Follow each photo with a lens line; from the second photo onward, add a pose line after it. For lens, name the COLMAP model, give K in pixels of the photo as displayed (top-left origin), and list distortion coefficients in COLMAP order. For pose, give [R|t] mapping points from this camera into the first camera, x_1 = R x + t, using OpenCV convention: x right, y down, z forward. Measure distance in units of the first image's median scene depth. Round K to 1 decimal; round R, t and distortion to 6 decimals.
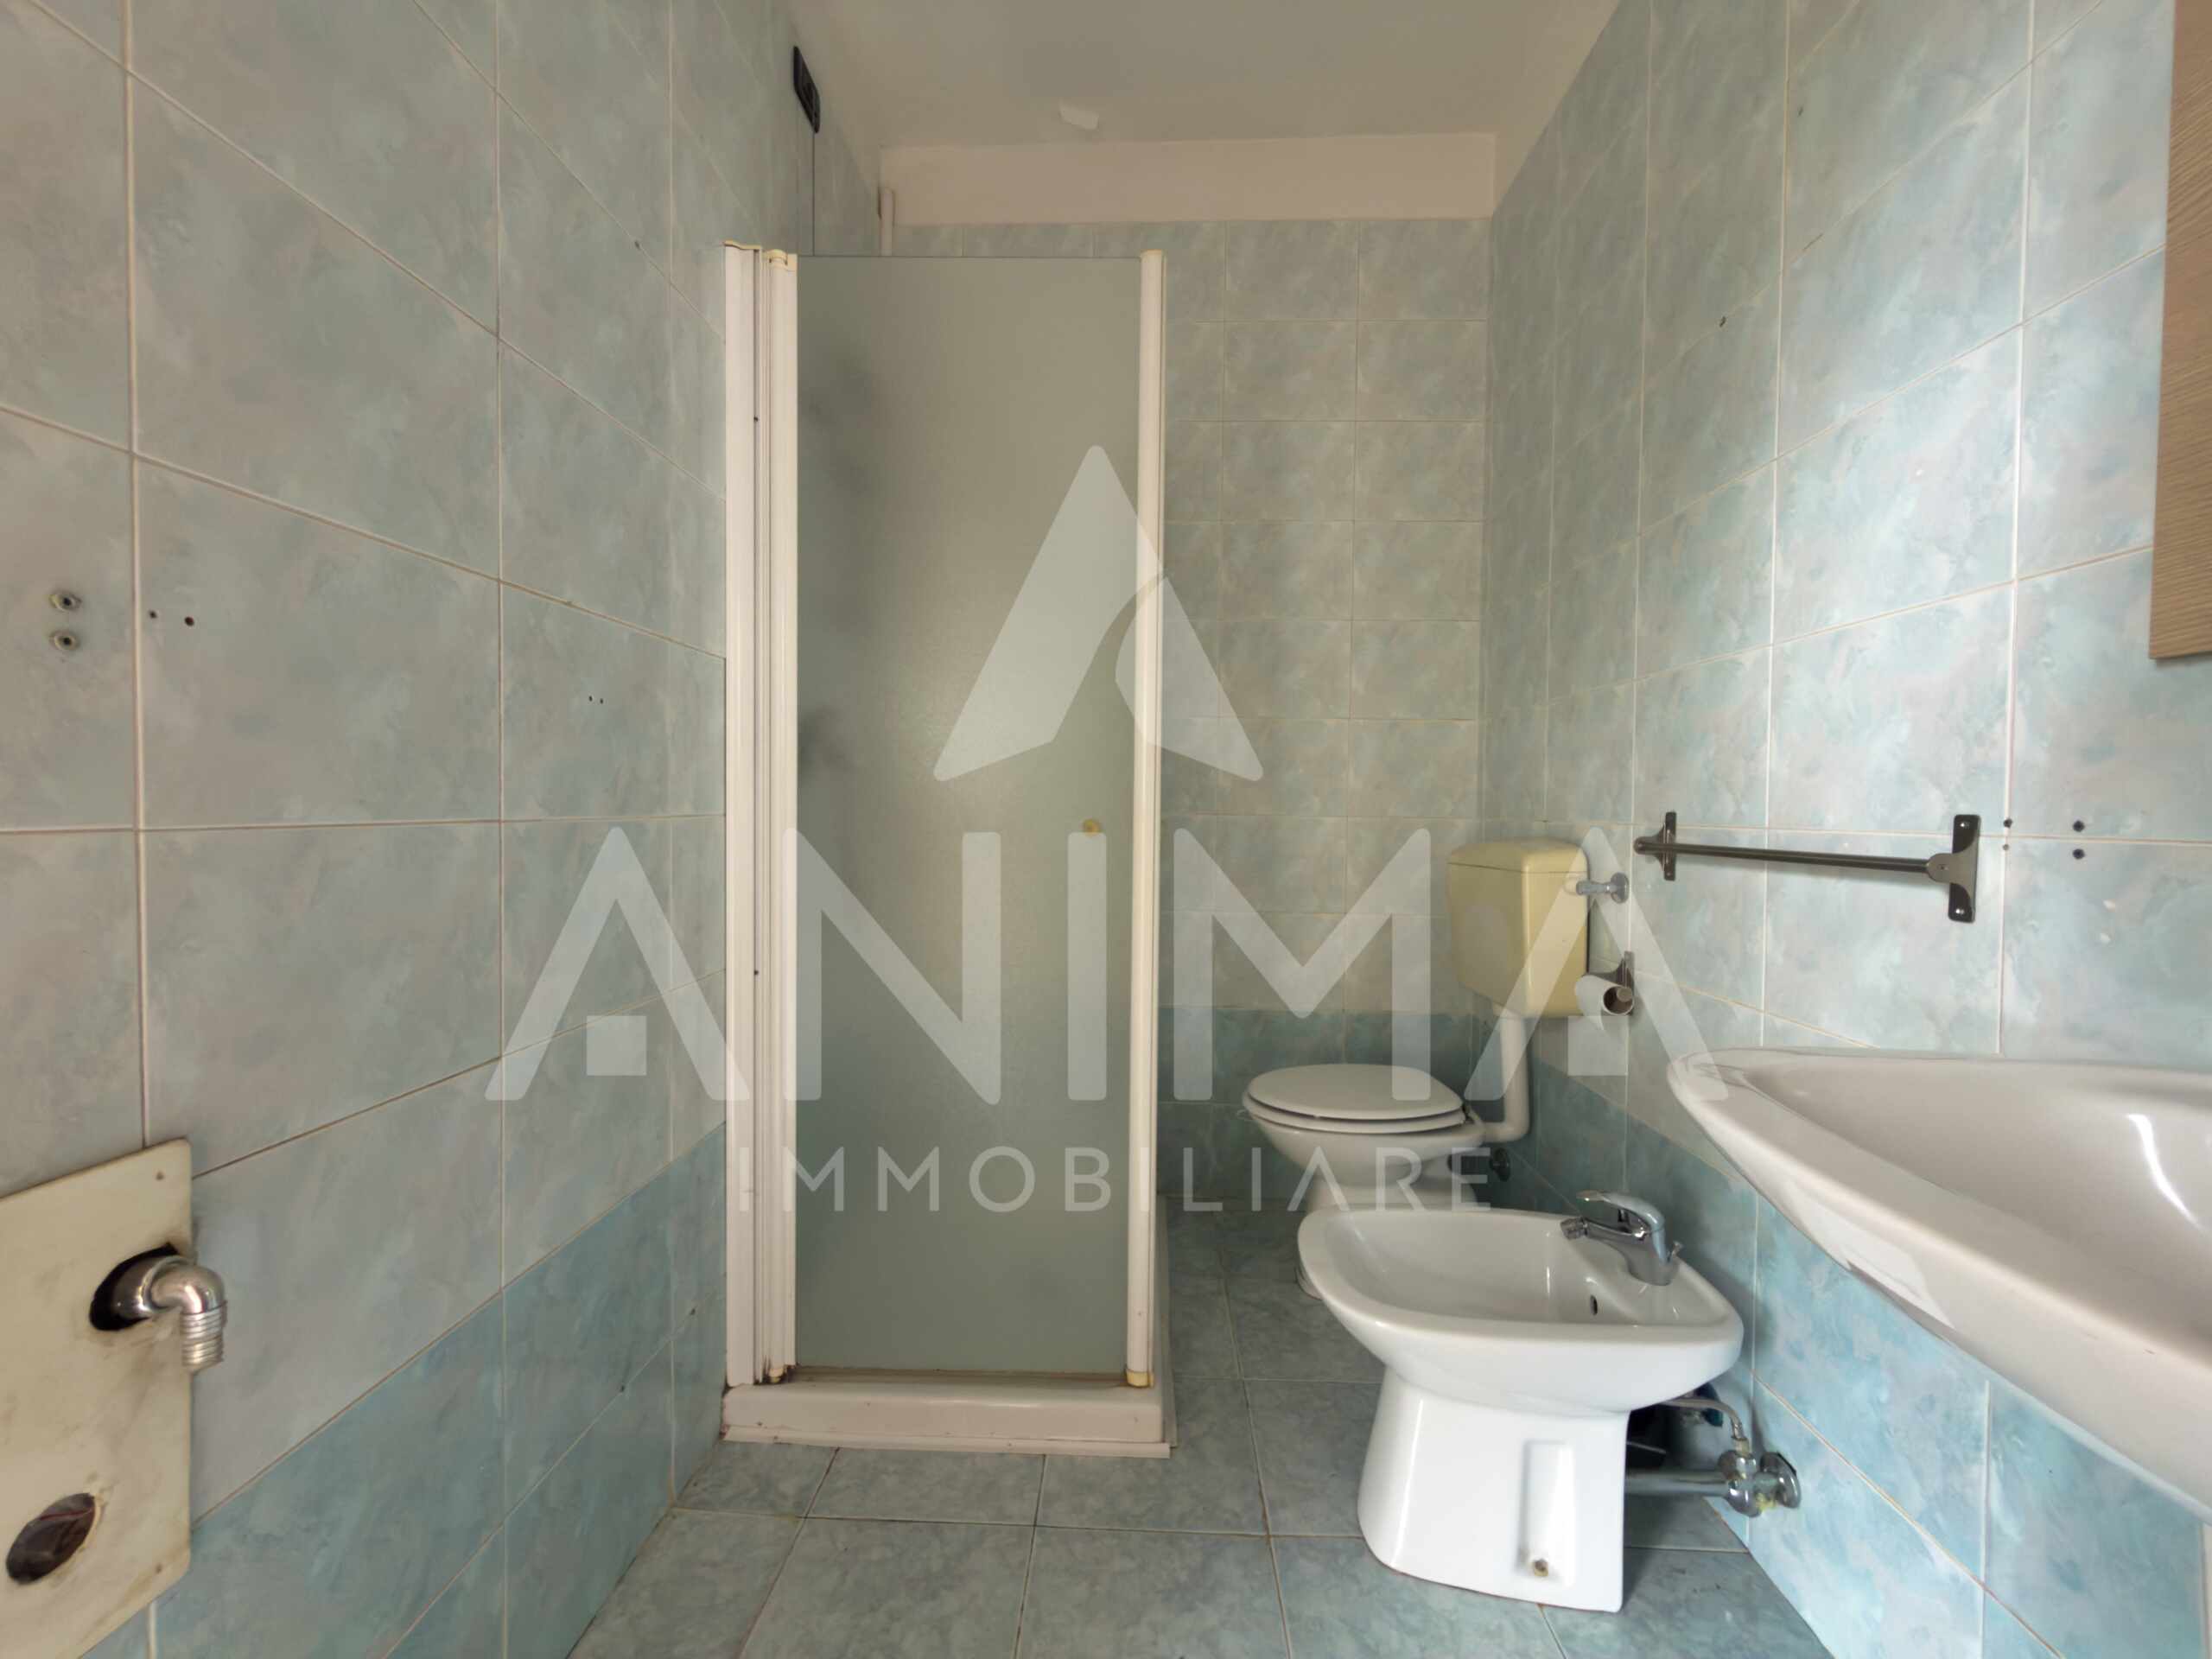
lens RADIAL K [[888.7, 0, 1110.6], [0, 888.7, 826.8], [0, 0, 1]] dist [0.000235, 0.000052]
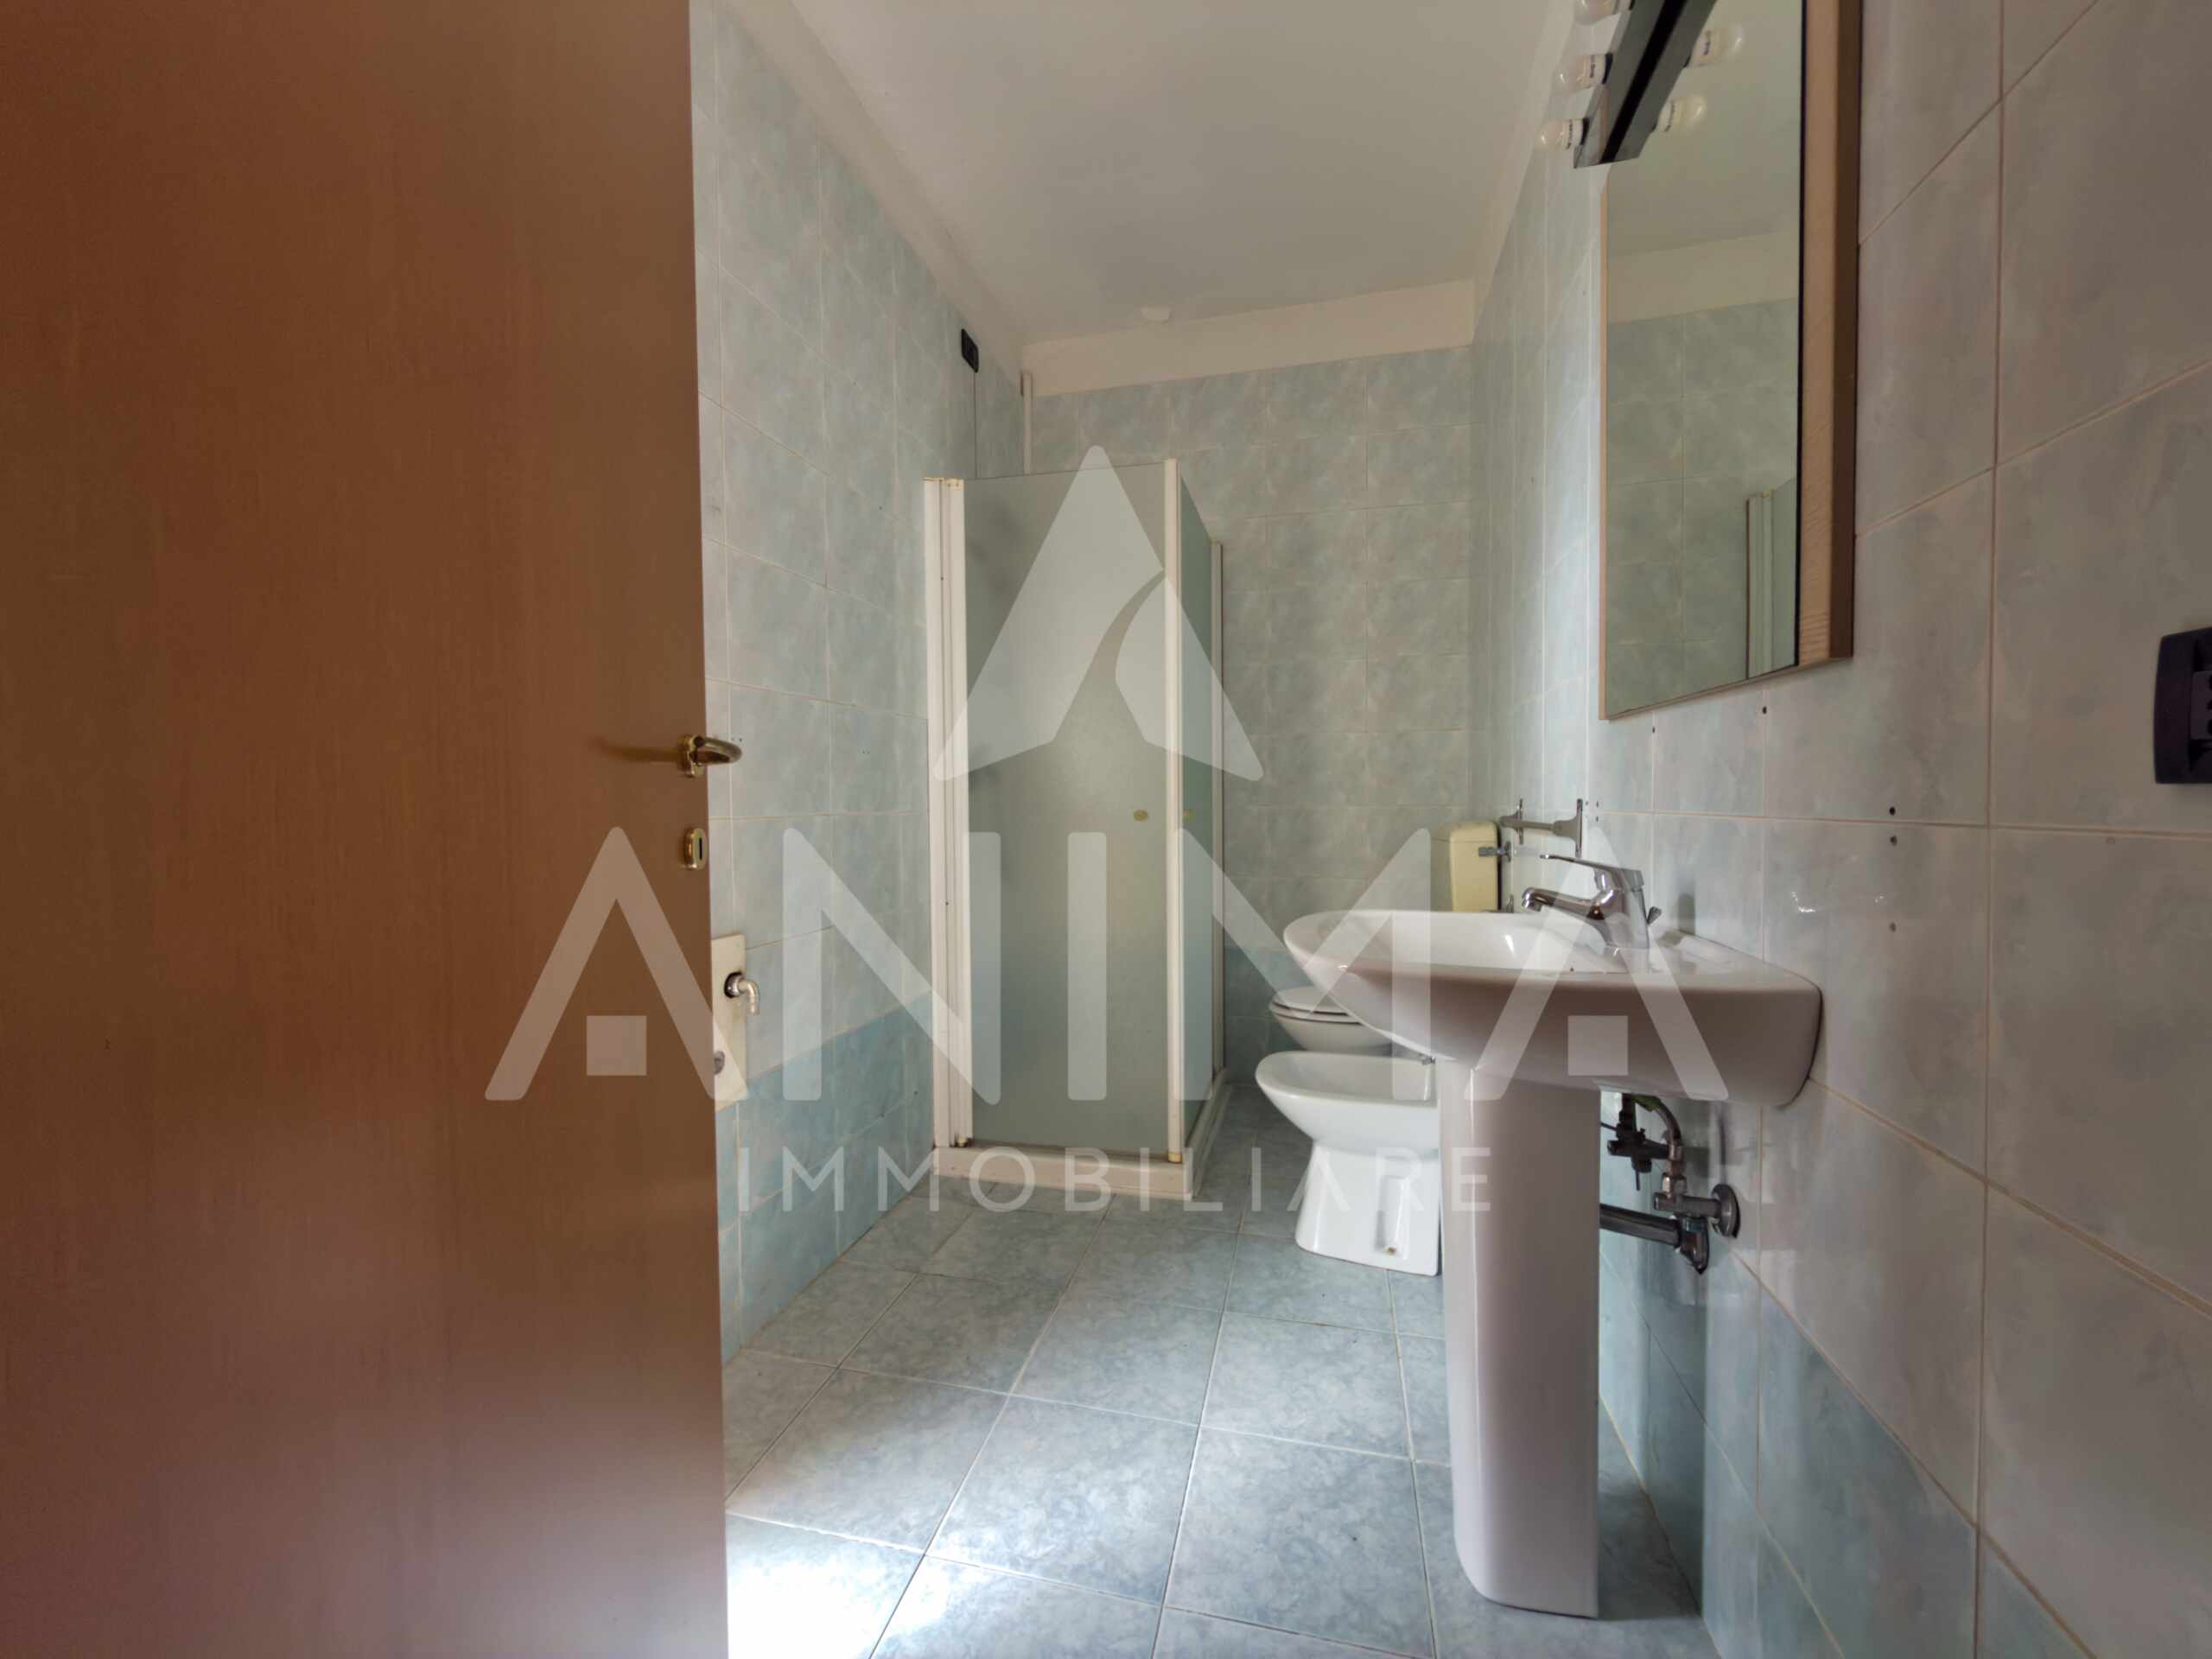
lens RADIAL K [[888.7, 0, 1110.6], [0, 888.7, 826.8], [0, 0, 1]] dist [0.000235, 0.000052]
pose [[0.979337, -0.012955, -0.201821, 0.255758], [0.014055, 0.999893, 0.004015, 0.015174], [0.201748, -0.006768, 0.979414, -0.608890]]
